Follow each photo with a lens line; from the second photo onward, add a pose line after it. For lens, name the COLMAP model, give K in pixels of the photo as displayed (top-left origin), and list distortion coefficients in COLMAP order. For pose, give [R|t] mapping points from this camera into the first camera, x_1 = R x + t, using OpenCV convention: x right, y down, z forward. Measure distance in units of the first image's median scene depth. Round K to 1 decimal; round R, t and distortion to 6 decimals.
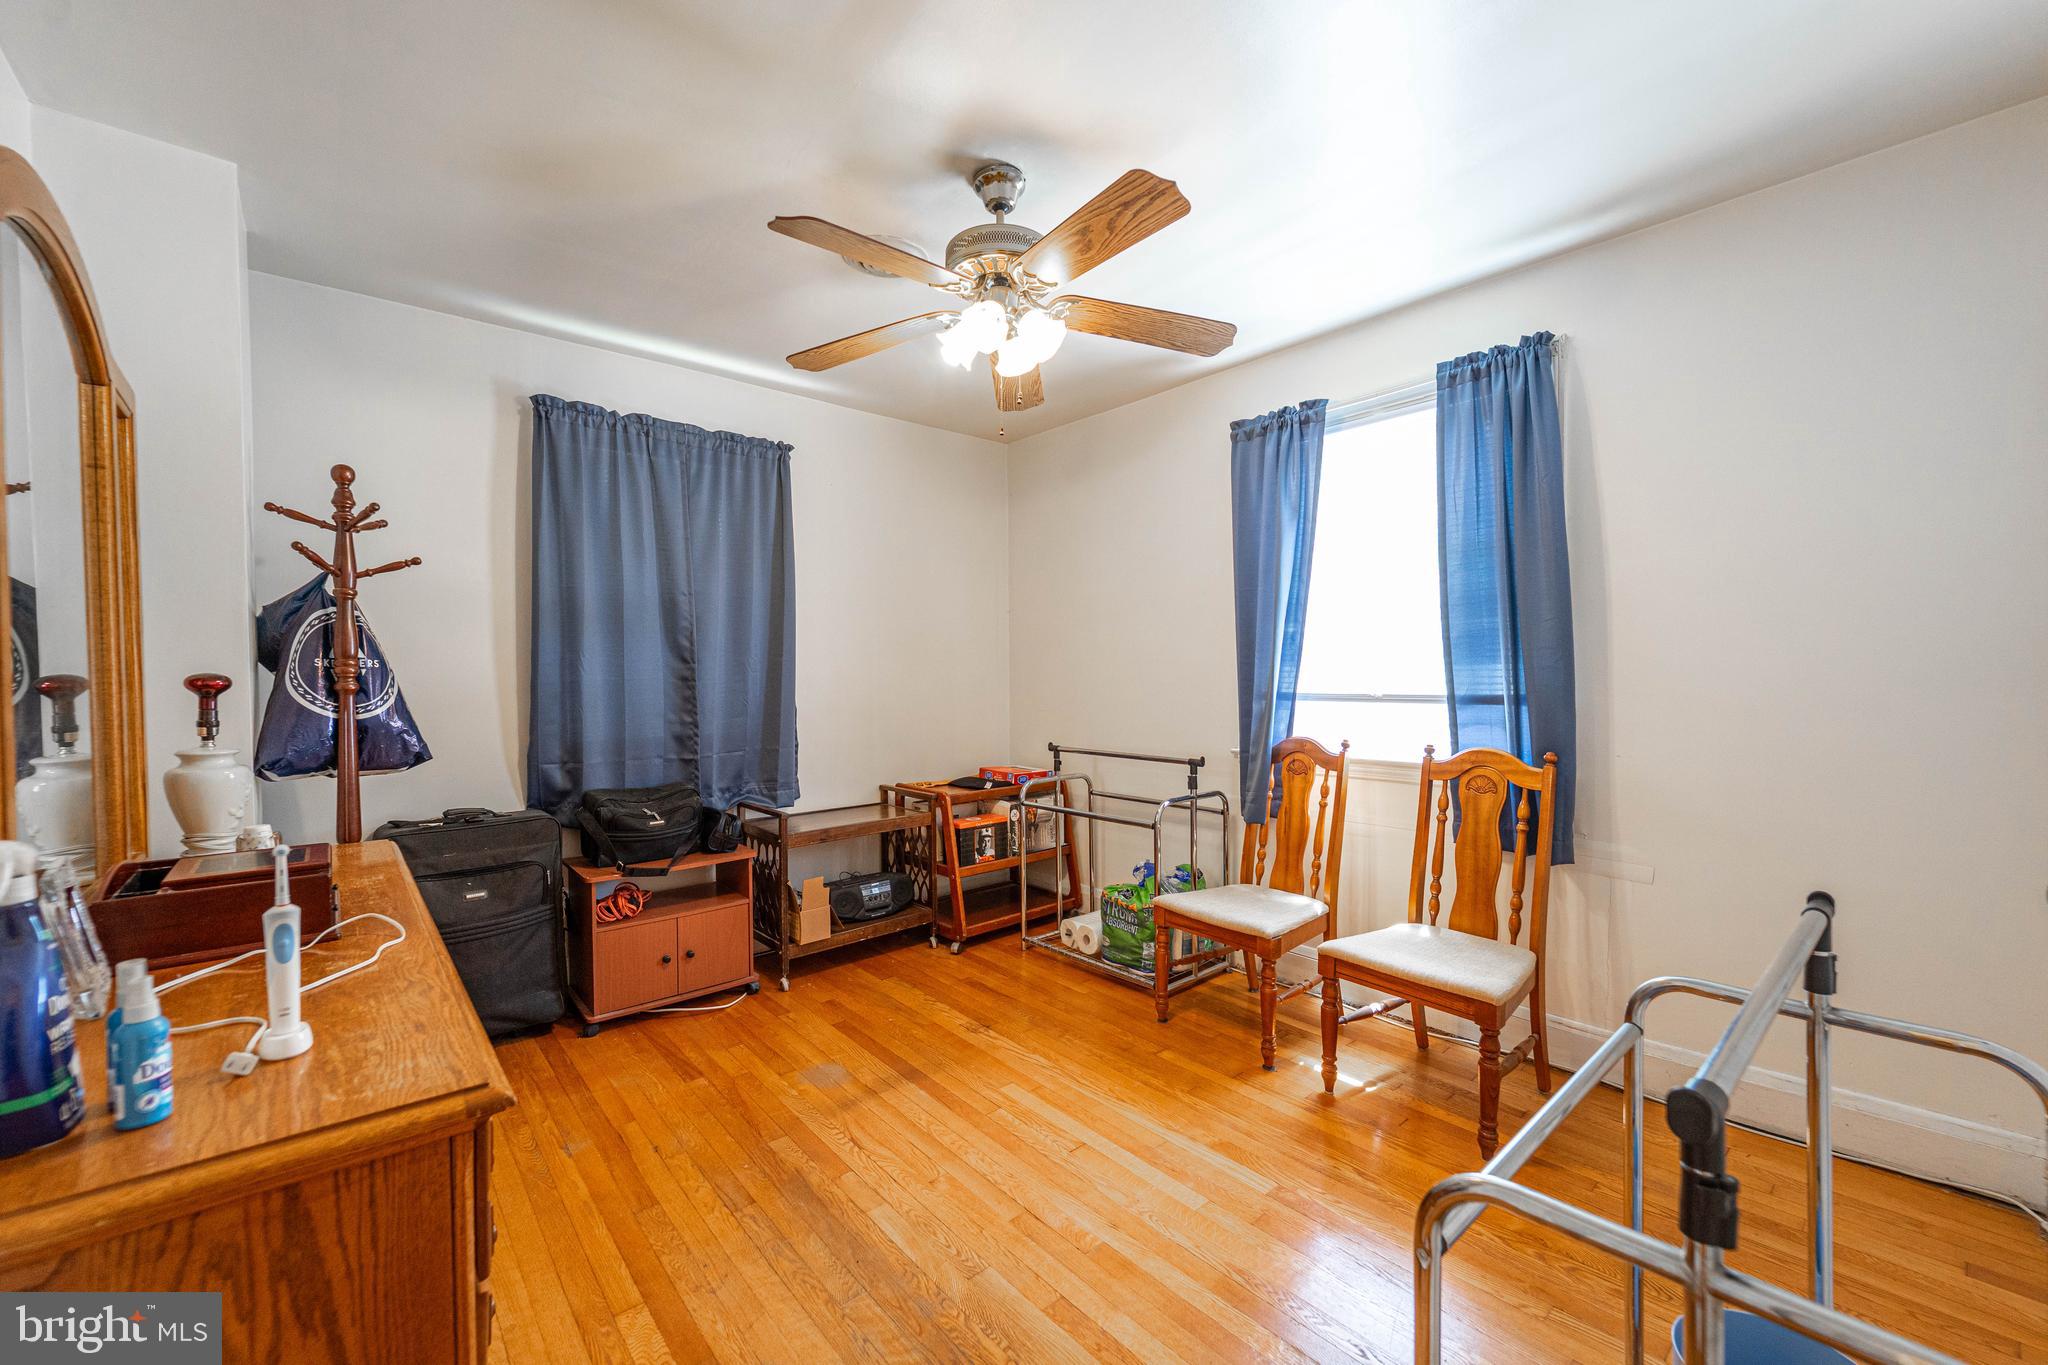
lens RADIAL K [[837.7, 0, 1024.0], [0, 837.7, 682.5], [0, 0, 1]] dist [-0.021407, 0.000637]
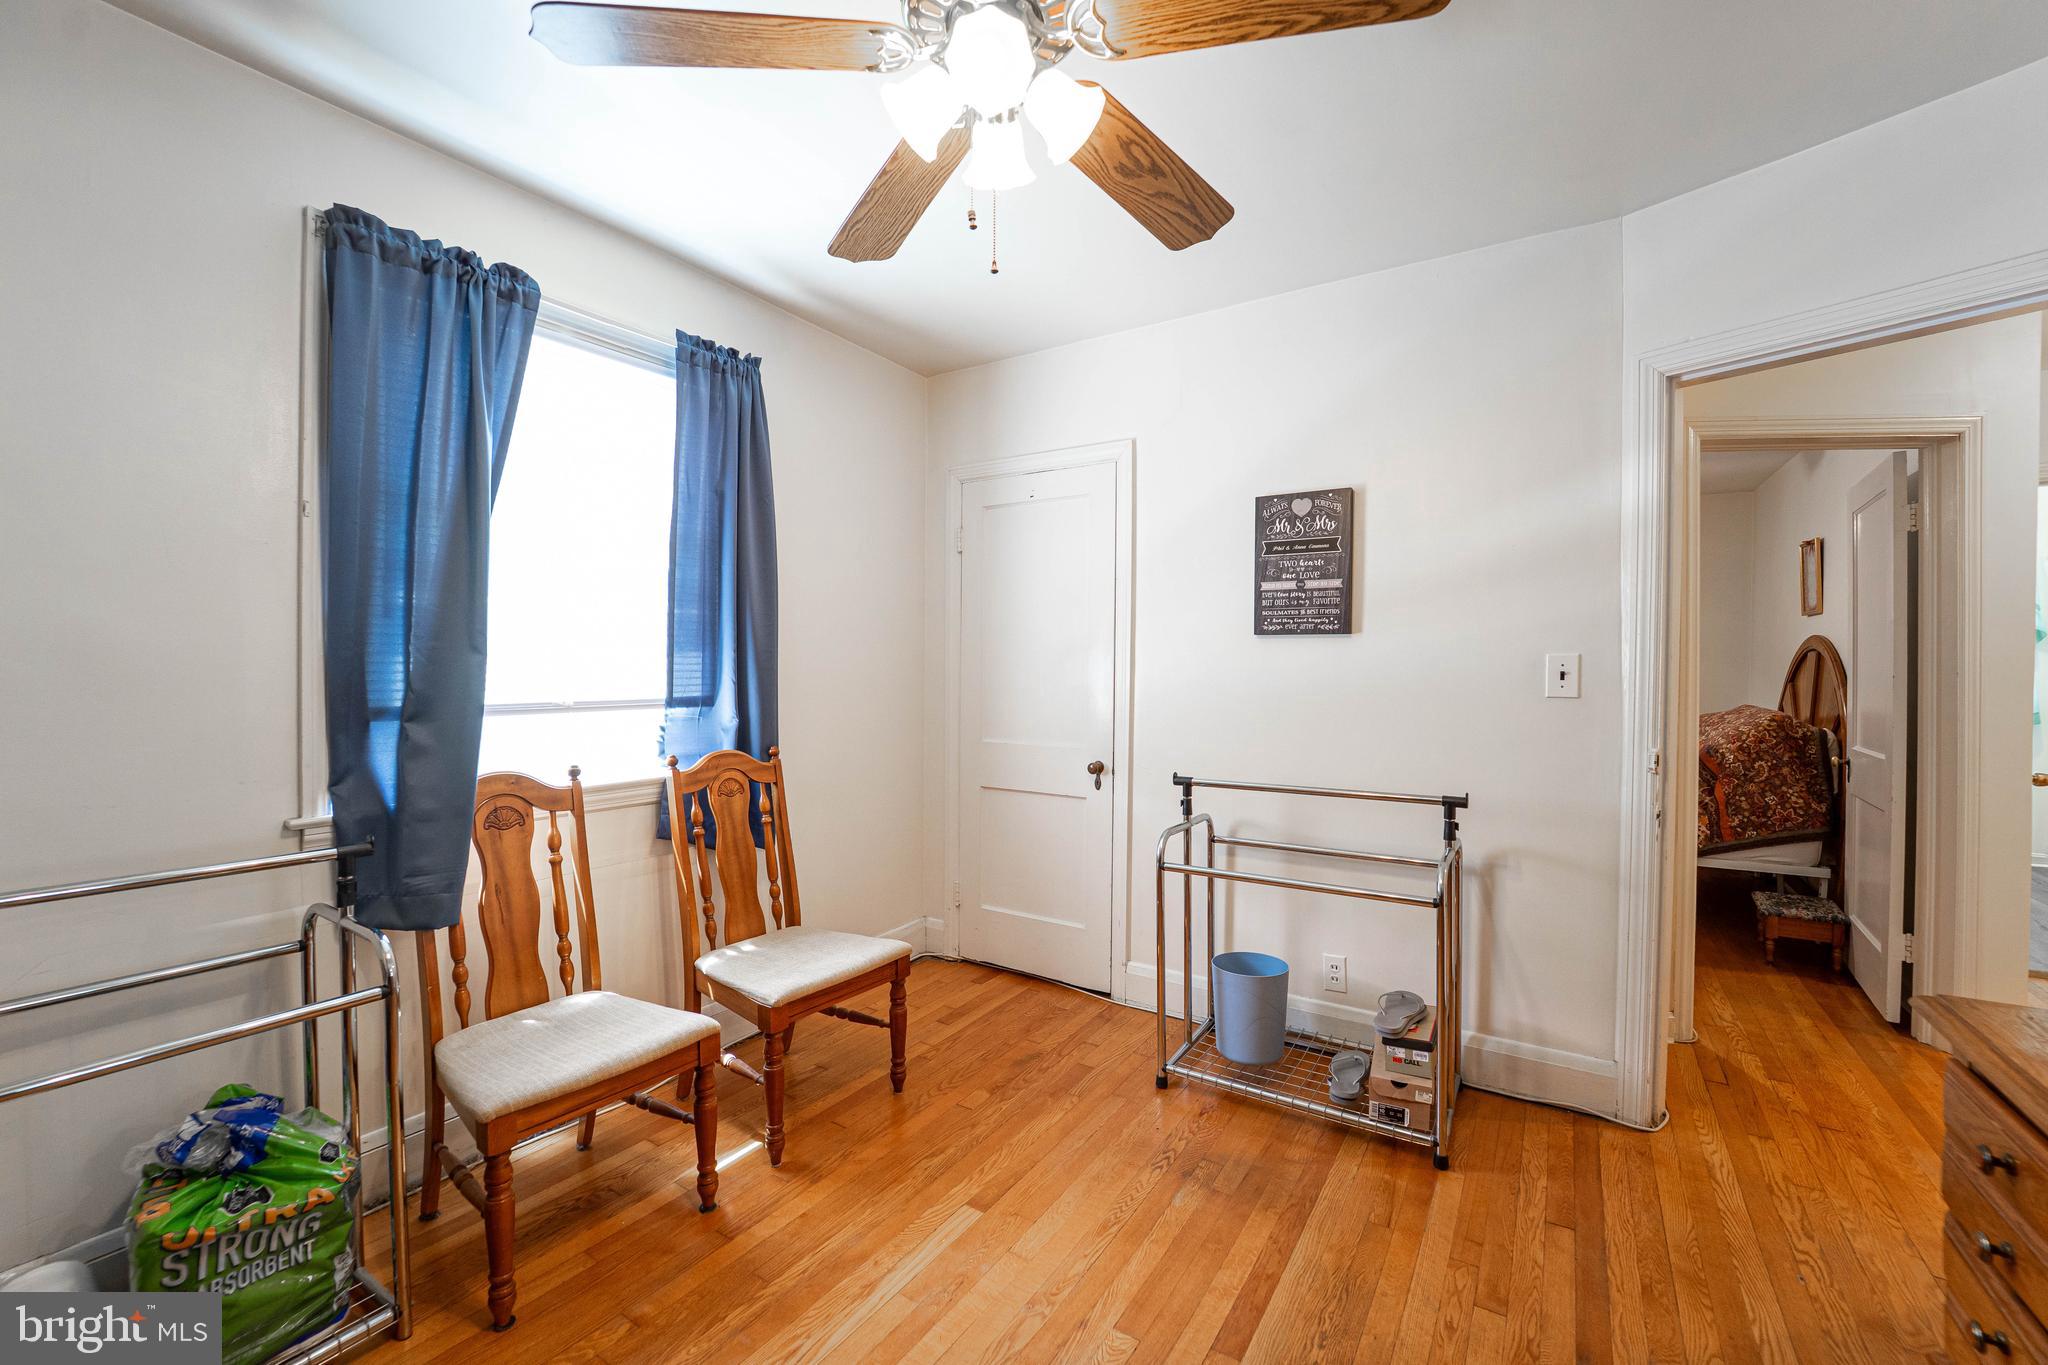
lens RADIAL K [[837.7, 0, 1024.0], [0, 837.7, 682.5], [0, 0, 1]] dist [-0.021407, 0.000637]
pose [[-0.295066, -0.007370, 0.955448, -0.471366], [0.007298, 0.999924, 0.009967, -0.009210], [-0.955449, 0.009914, -0.294990, 0.907395]]
